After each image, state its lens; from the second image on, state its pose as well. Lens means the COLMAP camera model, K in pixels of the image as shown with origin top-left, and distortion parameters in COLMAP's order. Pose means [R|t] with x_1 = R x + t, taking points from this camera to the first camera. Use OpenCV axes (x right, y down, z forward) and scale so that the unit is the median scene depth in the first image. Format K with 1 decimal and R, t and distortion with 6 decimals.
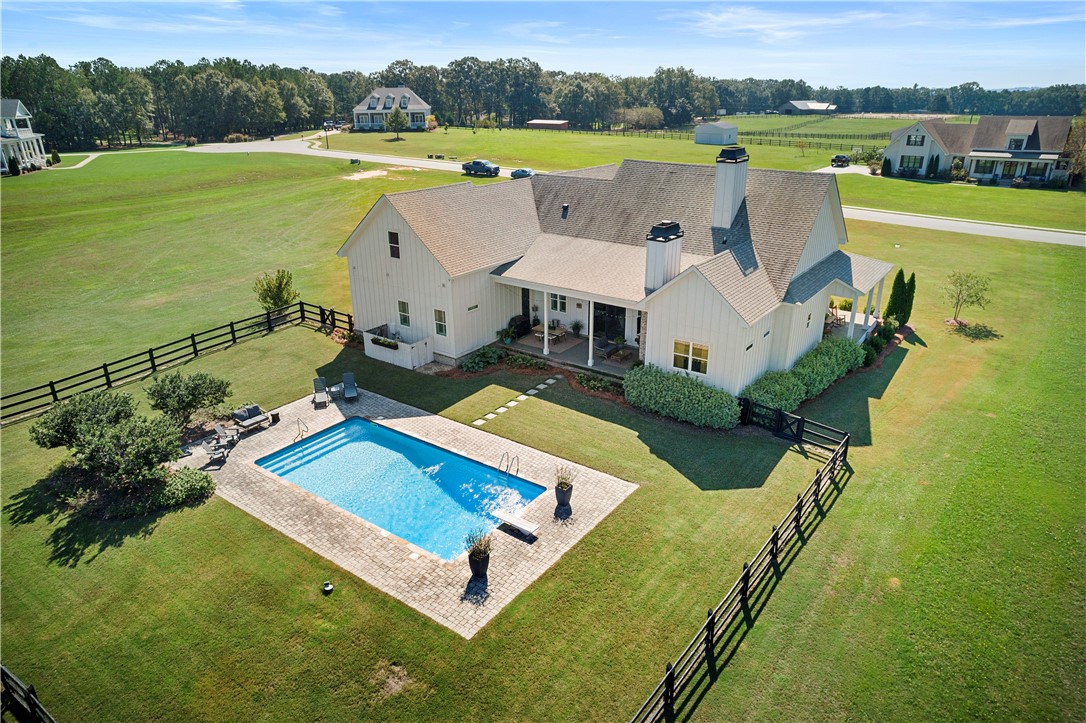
lens RADIAL K [[702.2, 0, 541.1], [0, 702.2, 319.6], [0, 0, 1]] dist [-0.000115, 0.000030]
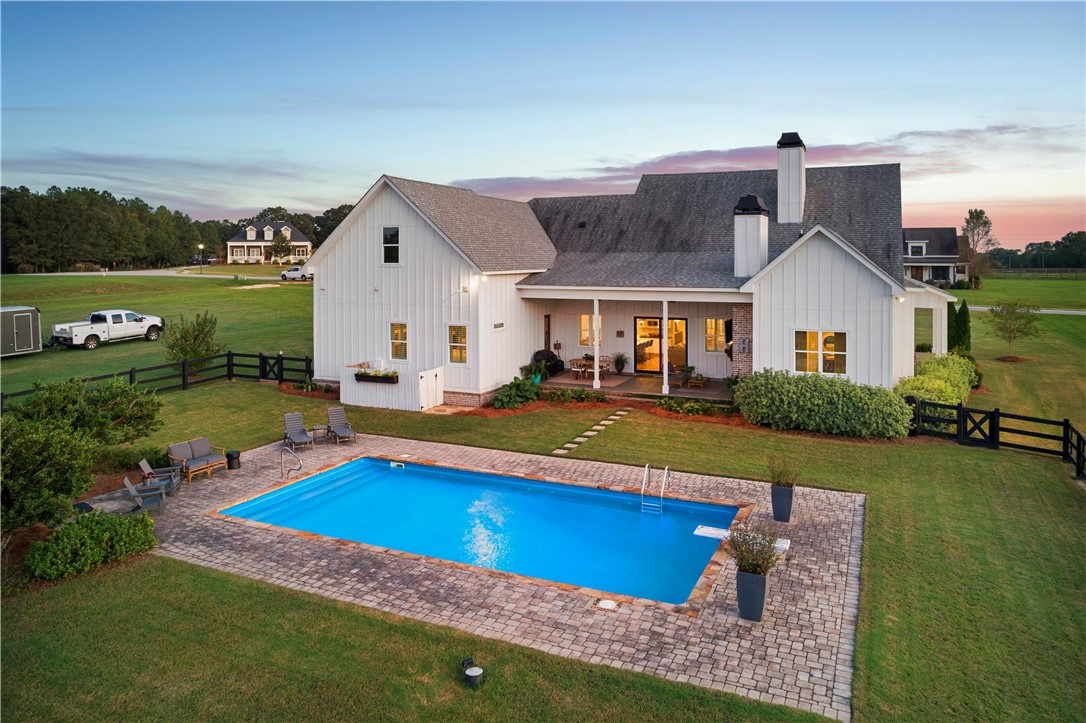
lens RADIAL K [[729.1, 0, 553.0], [0, 729.1, 230.0], [0, 0, 1]] dist [0.000389, 0.001480]
pose [[0.981069, 0.002570, 0.193641, -0.188632], [0.064062, 0.939311, -0.337034, 0.149811], [-0.182756, 0.343059, 0.921364, 0.245221]]
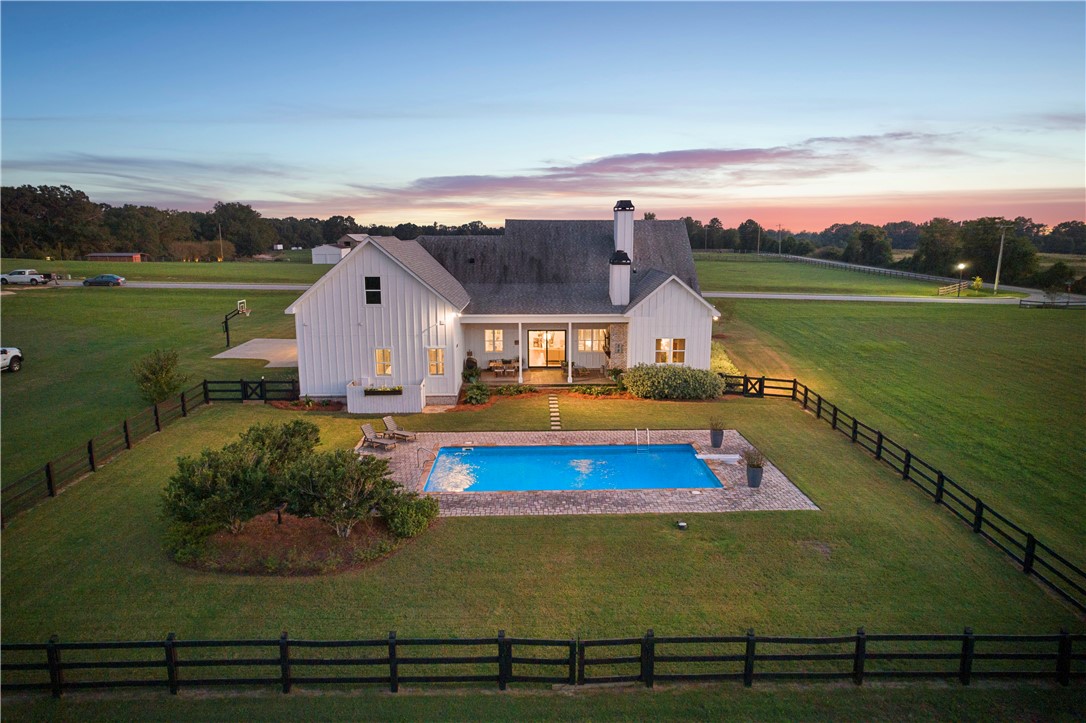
lens RADIAL K [[682.5, 0, 537.9], [0, 682.5, 323.1], [0, 0, 1]] dist [-0.006297, 0.000573]
pose [[0.802997, -0.084646, 0.589942, -0.578744], [0.189911, 0.974604, -0.118659, 0.091297], [-0.564916, 0.207319, 0.798679, 0.131024]]
